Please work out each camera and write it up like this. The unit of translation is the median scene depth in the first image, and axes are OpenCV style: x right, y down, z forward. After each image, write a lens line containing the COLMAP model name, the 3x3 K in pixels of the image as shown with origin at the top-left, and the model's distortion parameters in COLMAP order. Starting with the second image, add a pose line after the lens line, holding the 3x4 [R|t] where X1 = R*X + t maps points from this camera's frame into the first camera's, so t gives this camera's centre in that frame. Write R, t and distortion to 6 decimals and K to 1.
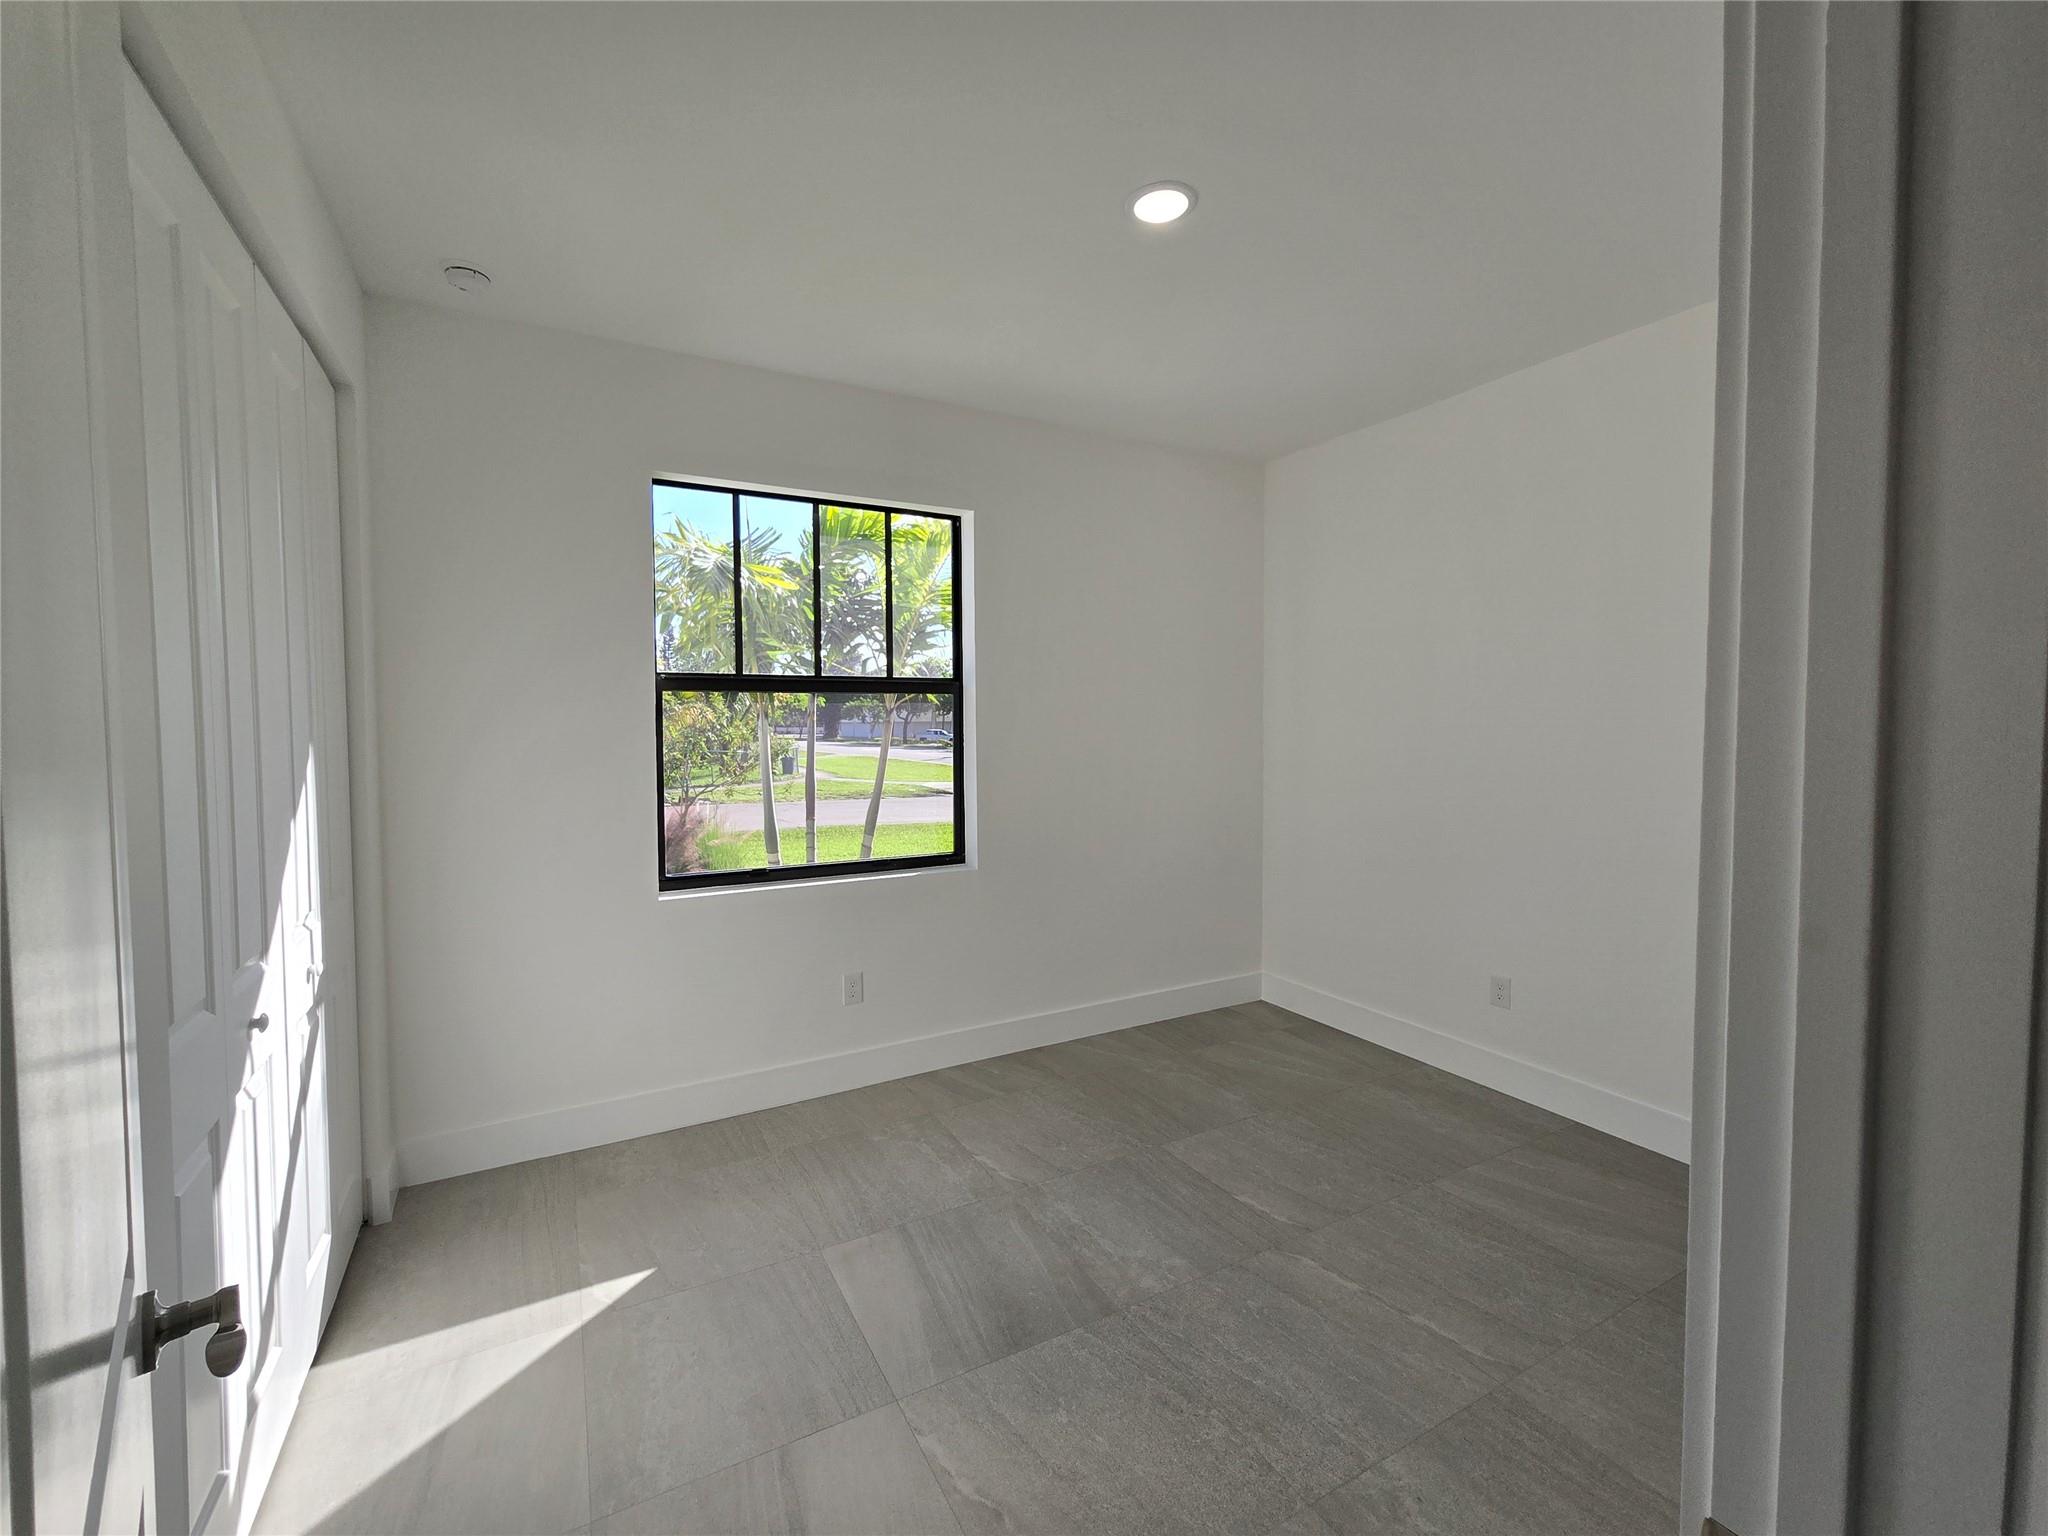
lens RADIAL K [[843.5, 0, 997.6], [0, 843.5, 751.6], [0, 0, 1]] dist [-0.002031, 0.000813]
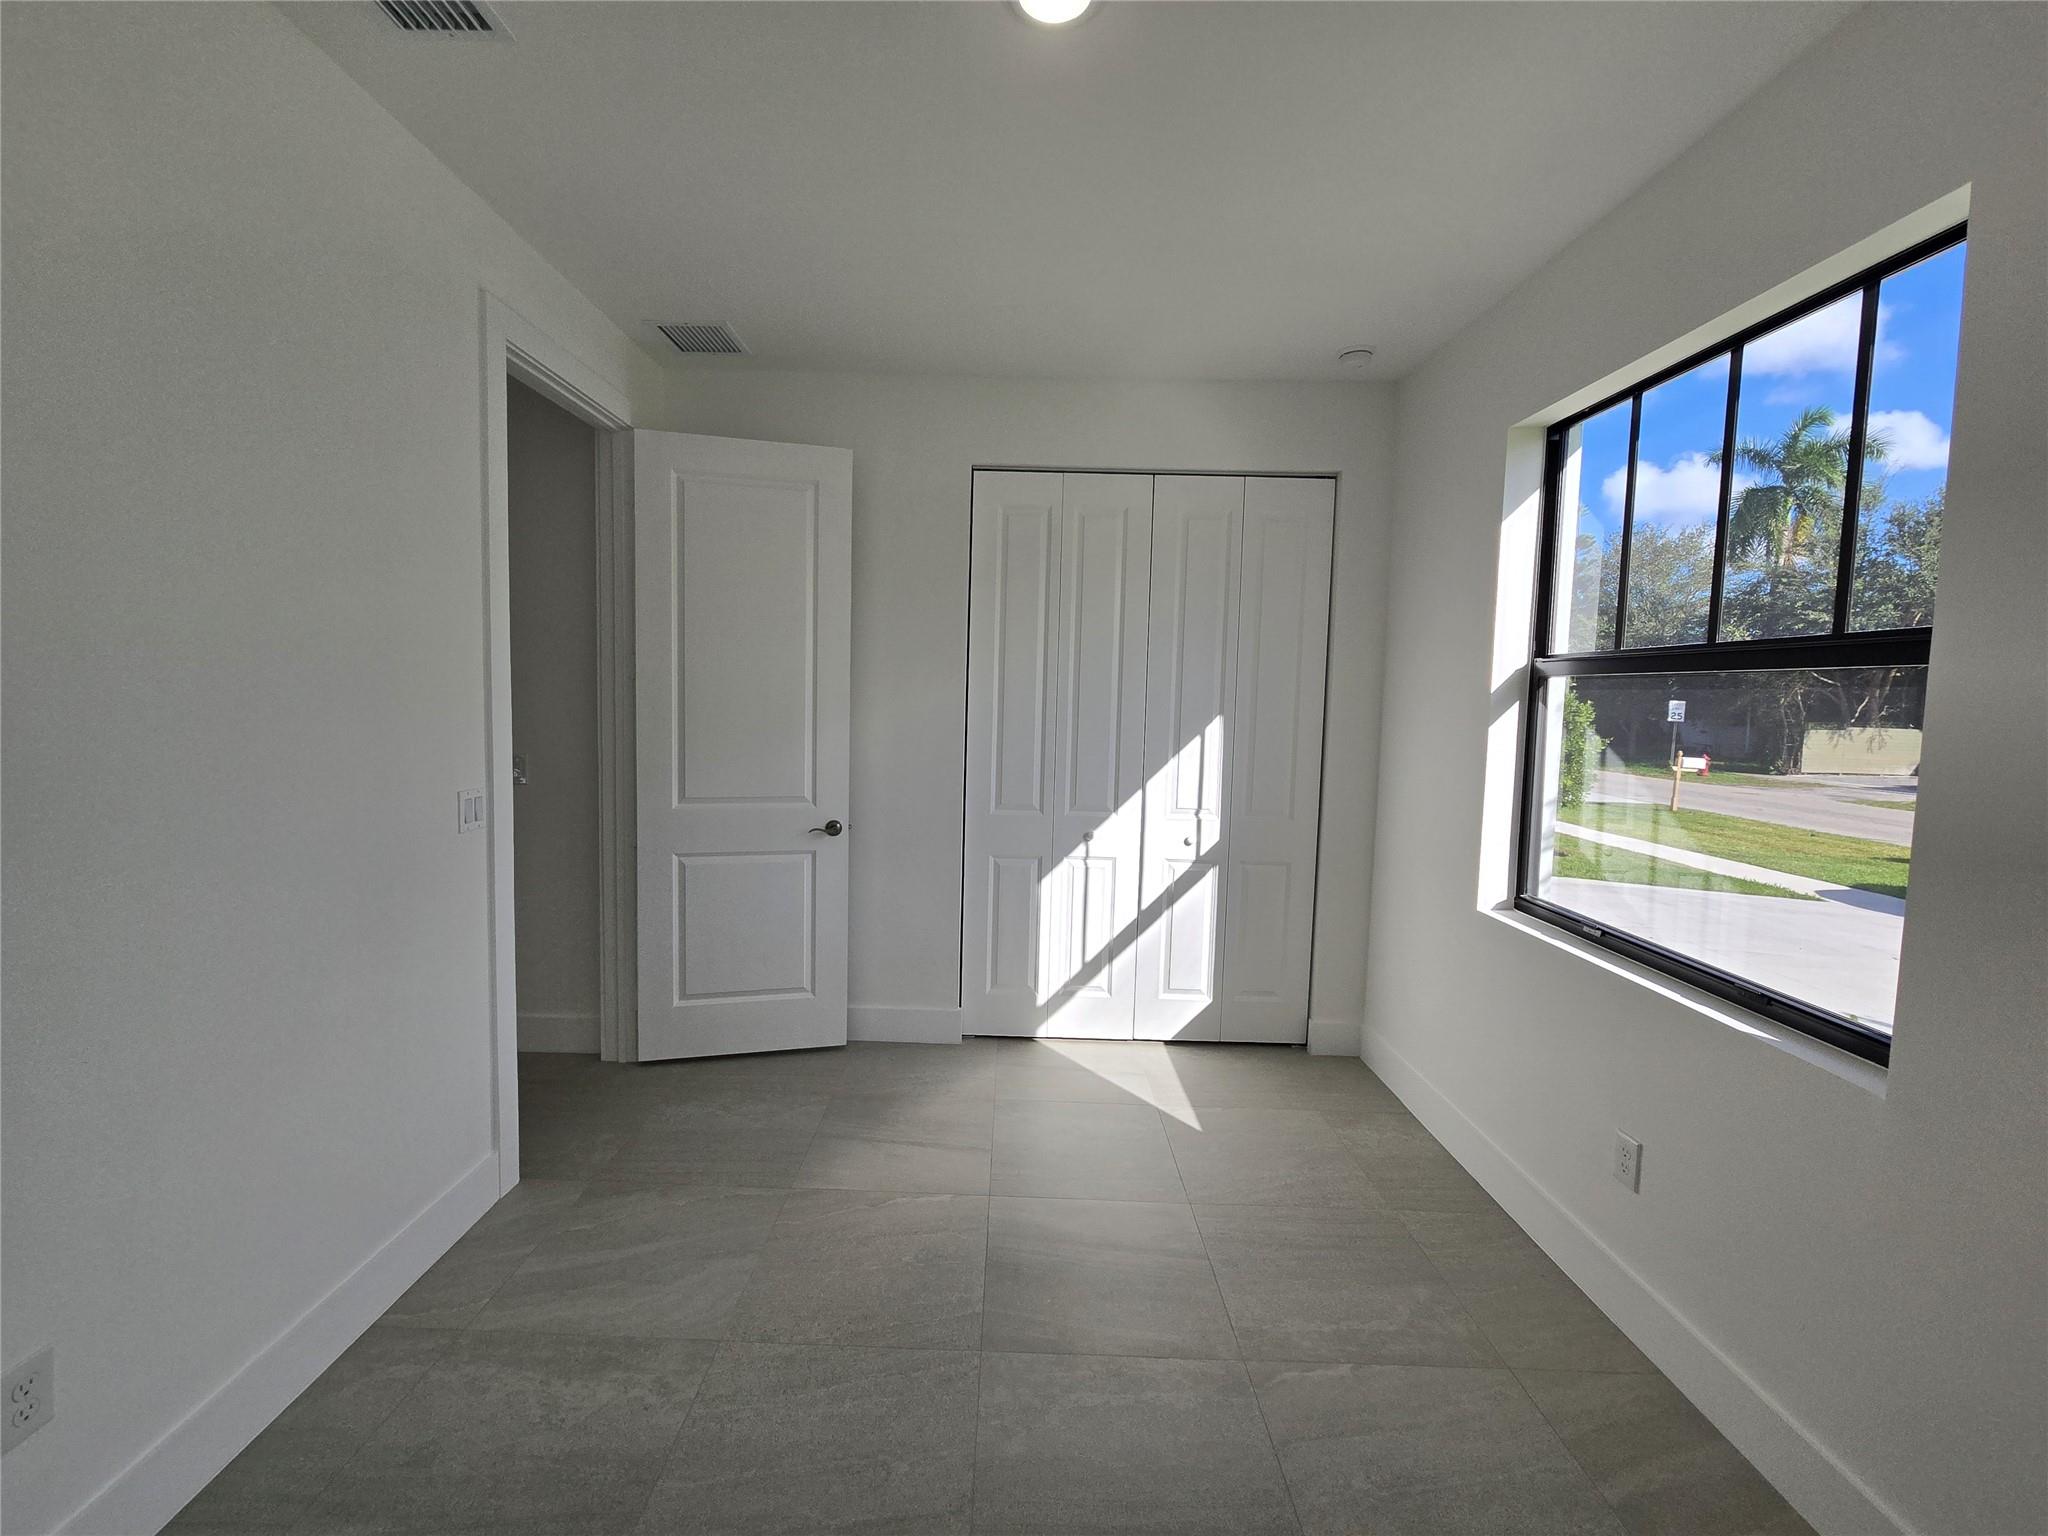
lens RADIAL K [[843.5, 0, 997.6], [0, 843.5, 751.6], [0, 0, 1]] dist [-0.002031, 0.000813]
pose [[-0.484184, 0.053612, -0.873322, 0.879740], [-0.054870, 0.994296, 0.091459, -0.064255], [0.873244, 0.092202, -0.478480, 1.363124]]
